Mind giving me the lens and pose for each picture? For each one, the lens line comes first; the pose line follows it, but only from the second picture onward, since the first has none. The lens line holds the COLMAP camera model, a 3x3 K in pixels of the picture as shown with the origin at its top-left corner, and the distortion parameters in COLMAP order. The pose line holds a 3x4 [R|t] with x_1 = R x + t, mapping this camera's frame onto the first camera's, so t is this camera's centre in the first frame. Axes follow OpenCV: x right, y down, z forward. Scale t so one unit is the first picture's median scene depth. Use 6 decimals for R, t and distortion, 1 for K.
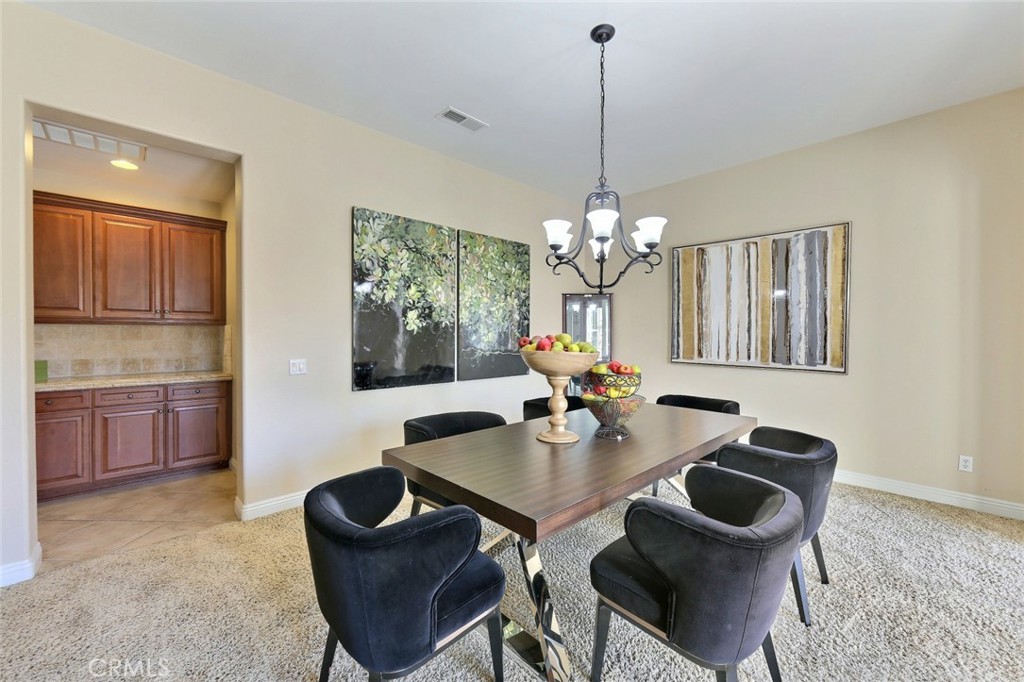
lens RADIAL K [[403.5, 0, 507.8], [0, 403.5, 335.9], [0, 0, 1]] dist [0.000626, 0.000310]
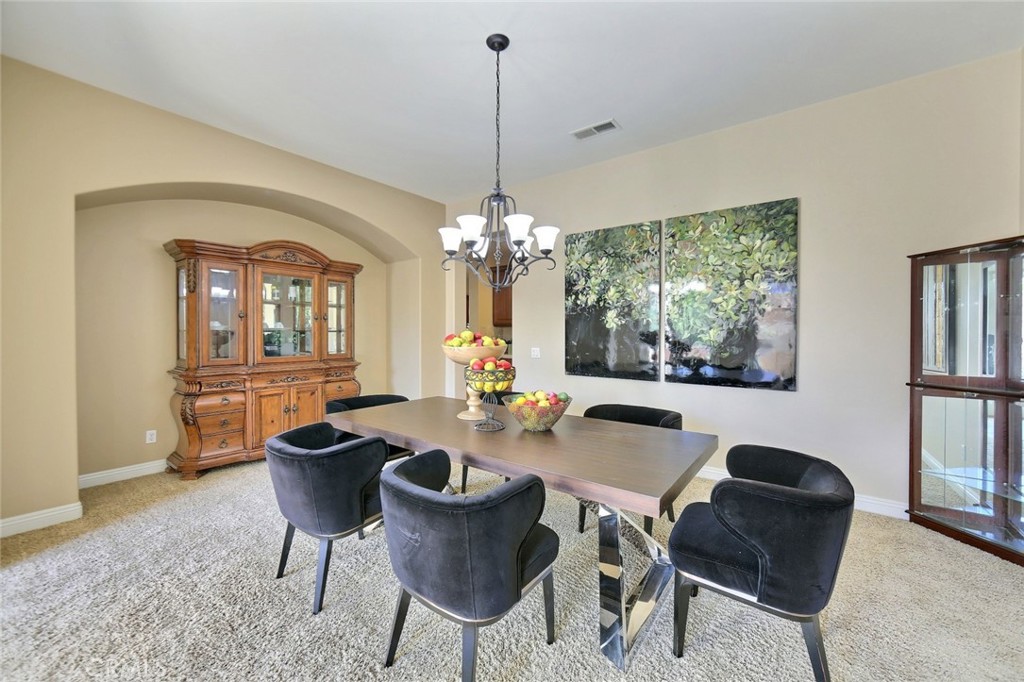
lens RADIAL K [[403.5, 0, 507.6], [0, 403.5, 338.2], [0, 0, 1]] dist [0.000626, 0.000310]
pose [[0.169857, 0.003104, -0.985464, 0.786994], [-0.014518, 0.999894, 0.000647, 0.016806], [0.985362, 0.014197, 0.169884, 0.520384]]
